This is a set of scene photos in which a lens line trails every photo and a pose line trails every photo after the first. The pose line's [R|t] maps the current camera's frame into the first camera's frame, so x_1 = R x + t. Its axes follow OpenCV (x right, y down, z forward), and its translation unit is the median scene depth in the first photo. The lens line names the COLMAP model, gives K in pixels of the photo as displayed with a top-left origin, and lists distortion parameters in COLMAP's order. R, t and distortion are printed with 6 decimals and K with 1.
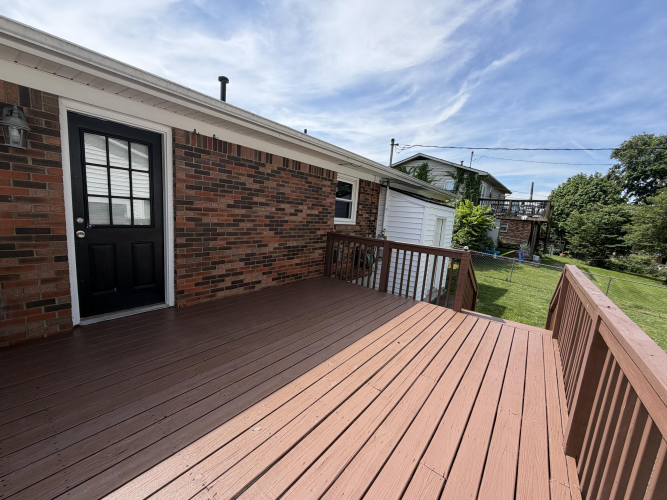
lens RADIAL K [[269.0, 0, 333.5], [0, 269.0, 250.0], [0, 0, 1]] dist [0.002565, -0.000032]
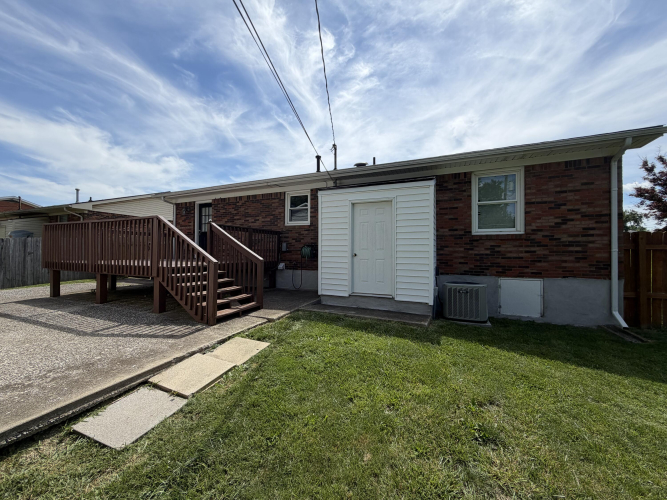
lens RADIAL K [[269.0, 0, 333.5], [0, 269.0, 250.0], [0, 0, 1]] dist [0.002565, -0.000032]
pose [[0.236501, -0.083589, -0.968029, 0.534597], [-0.121465, 0.985933, -0.114810, 0.061590], [0.964009, 0.144735, 0.223021, 0.343471]]
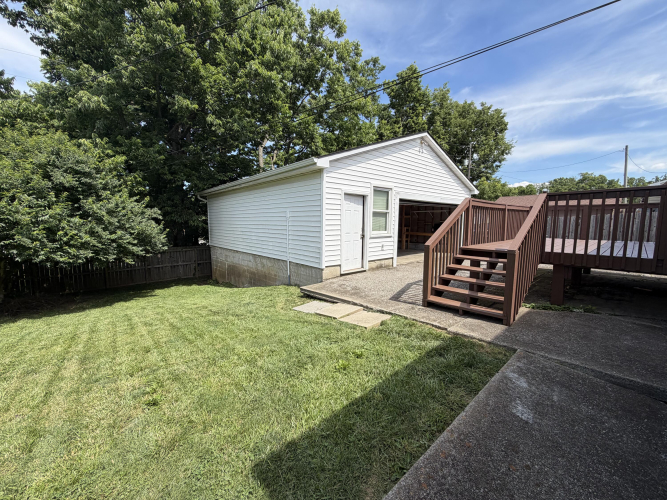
lens RADIAL K [[263.8, 0, 332.1], [0, 263.8, 252.3], [0, 0, 1]] dist [0.001642, -0.000587]
pose [[-0.977532, -0.100063, 0.185525, 0.277930], [-0.048594, 0.963413, 0.263579, -0.003196], [-0.205112, 0.248642, -0.946629, 0.568818]]
